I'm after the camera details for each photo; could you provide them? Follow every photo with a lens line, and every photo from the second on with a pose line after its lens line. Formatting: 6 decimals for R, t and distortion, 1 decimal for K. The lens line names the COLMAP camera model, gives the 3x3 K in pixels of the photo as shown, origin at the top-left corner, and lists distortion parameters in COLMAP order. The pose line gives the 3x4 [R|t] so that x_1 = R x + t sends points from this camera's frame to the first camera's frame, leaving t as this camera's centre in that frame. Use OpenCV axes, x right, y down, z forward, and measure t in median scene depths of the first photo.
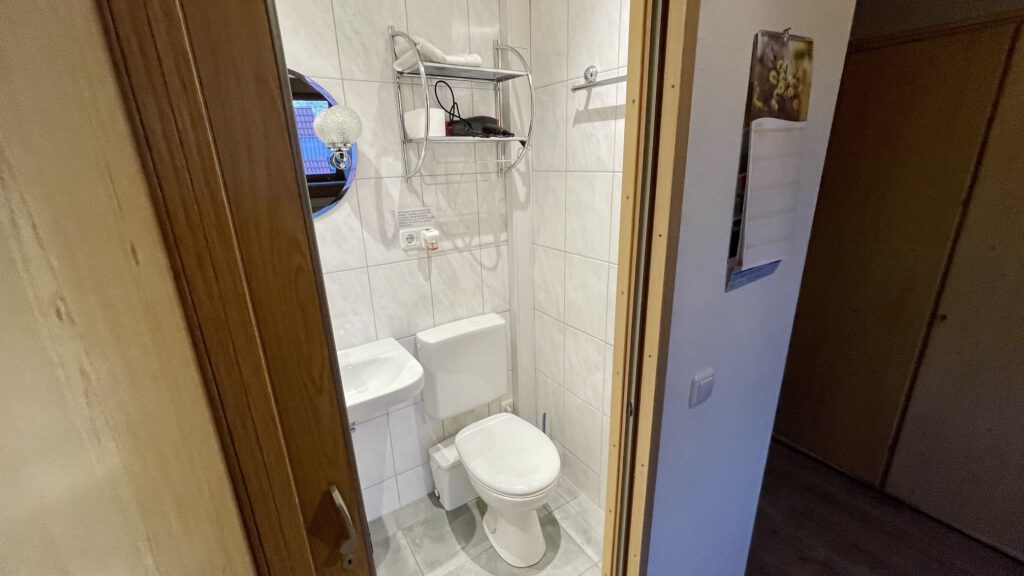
lens RADIAL K [[411.8, 0, 513.3], [0, 411.8, 287.6], [0, 0, 1]] dist [0.000391, 0.000209]
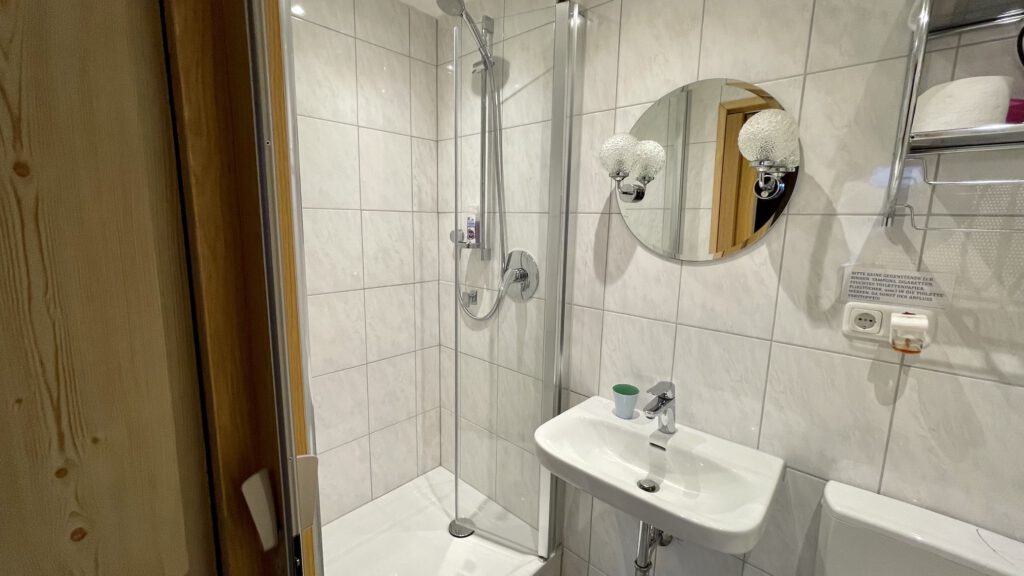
lens RADIAL K [[411.8, 0, 512.5], [0, 411.8, 288.6], [0, 0, 1]] dist [0.000391, 0.000209]
pose [[0.231000, 0.184380, -0.955323, 0.175752], [-0.318063, 0.942243, 0.104947, -0.064416], [0.919497, 0.279610, 0.276303, 0.378179]]
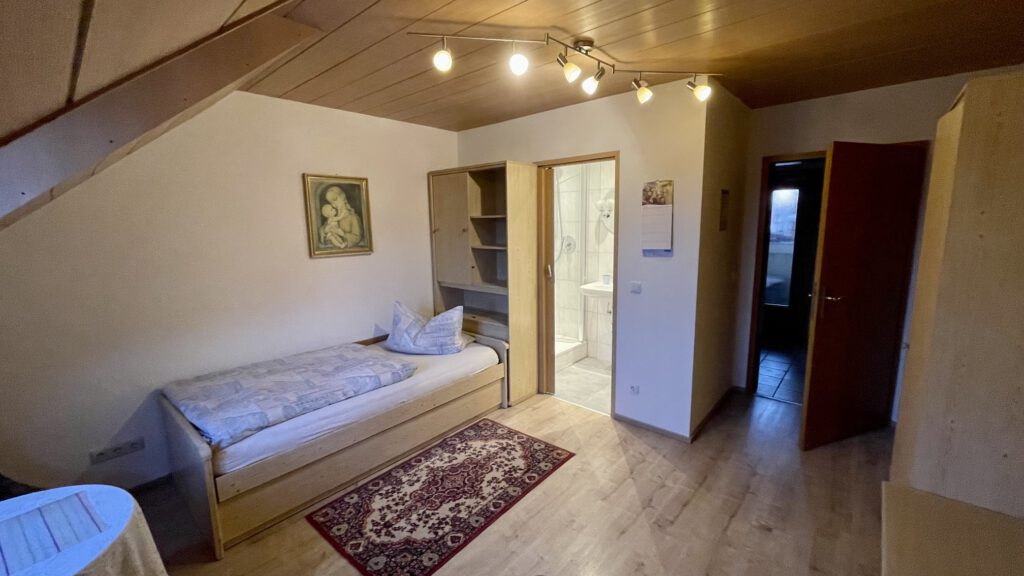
lens RADIAL K [[411.8, 0, 509.7], [0, 411.8, 285.8], [0, 0, 1]] dist [0.000391, 0.000209]
pose [[0.246568, 0.168491, -0.954366, 1.883933], [-0.280394, 0.955055, 0.096171, 0.118516], [0.927676, 0.243886, 0.282730, -0.453051]]
